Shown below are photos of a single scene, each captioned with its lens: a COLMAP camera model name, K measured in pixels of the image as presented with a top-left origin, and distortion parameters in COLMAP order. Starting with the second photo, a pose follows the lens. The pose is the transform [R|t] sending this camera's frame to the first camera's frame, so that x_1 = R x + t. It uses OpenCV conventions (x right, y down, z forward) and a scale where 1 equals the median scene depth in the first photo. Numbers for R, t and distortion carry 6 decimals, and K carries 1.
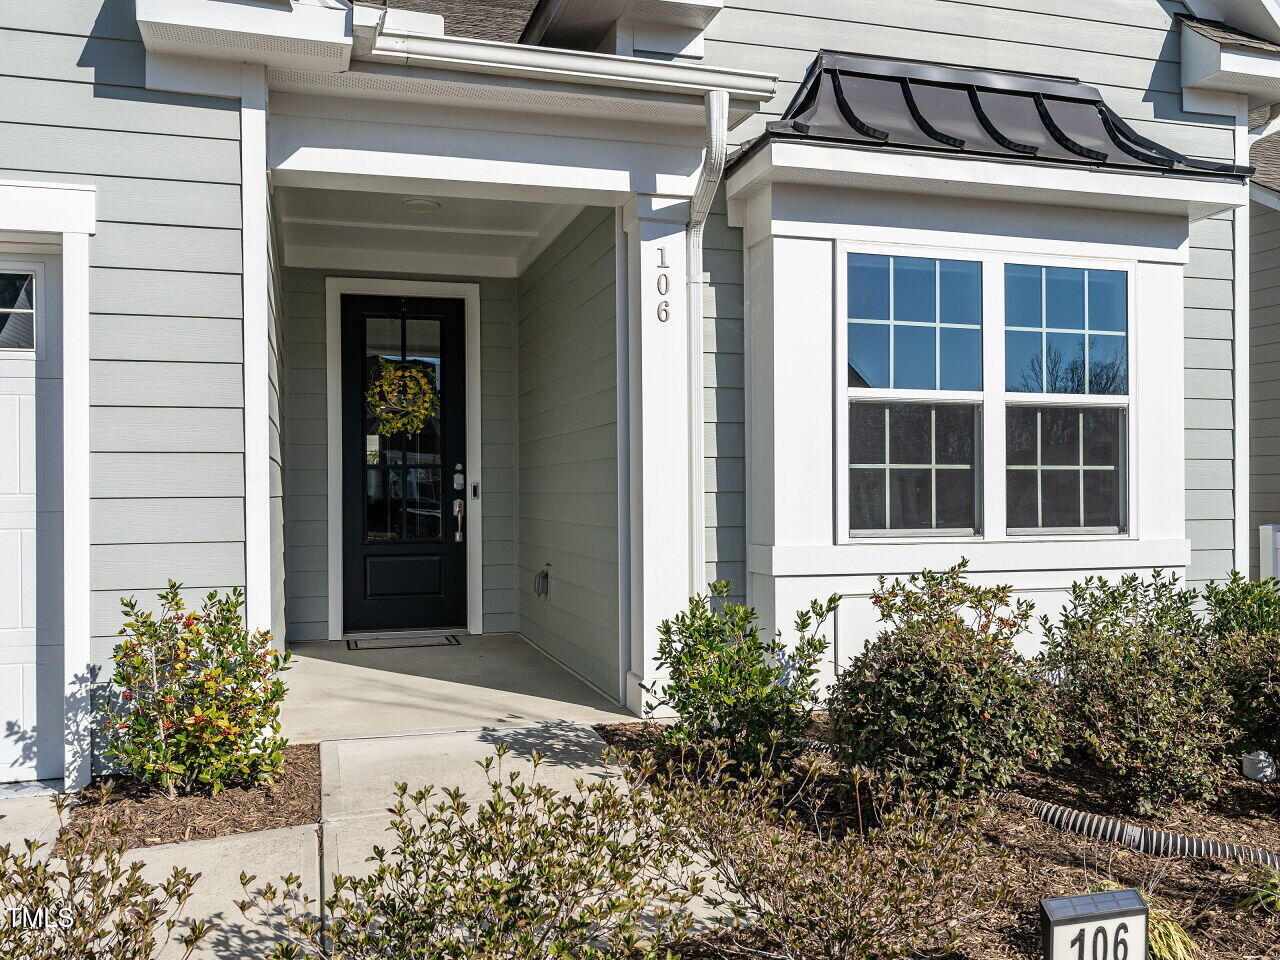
lens RADIAL K [[1036.0, 0, 640.0], [0, 1036.0, 480.0], [0, 0, 1]] dist [0.002108, 0.000421]
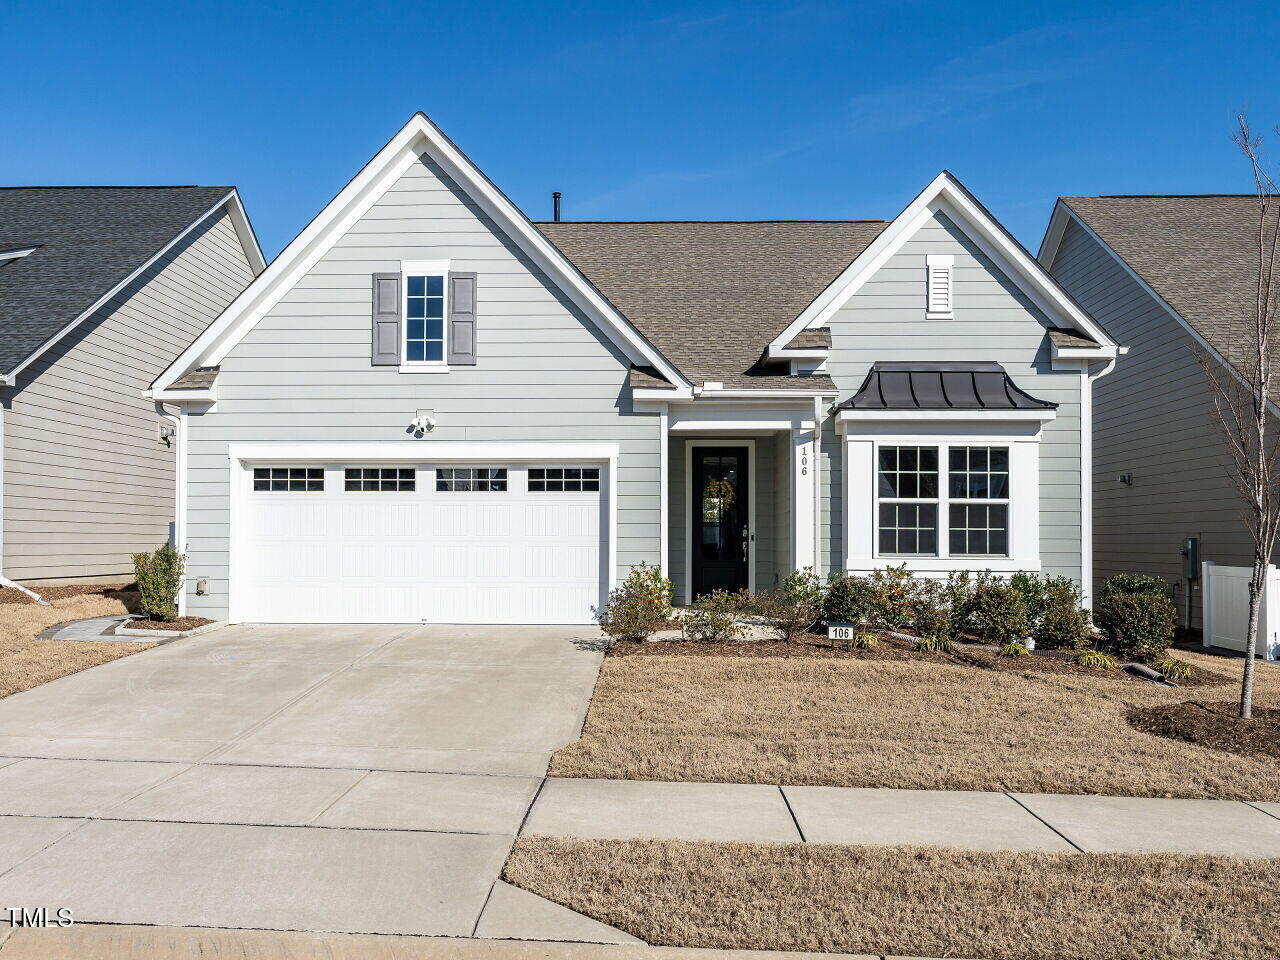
lens RADIAL K [[1144.7, 0, 661.2], [0, 1144.7, 525.8], [0, 0, 1]] dist [-0.000156, 0.002814]
pose [[0.950664, 0.005507, -0.310173, 0.563620], [-0.007013, 0.999968, -0.003740, -0.004909], [0.310142, 0.005730, 0.950673, -1.855789]]
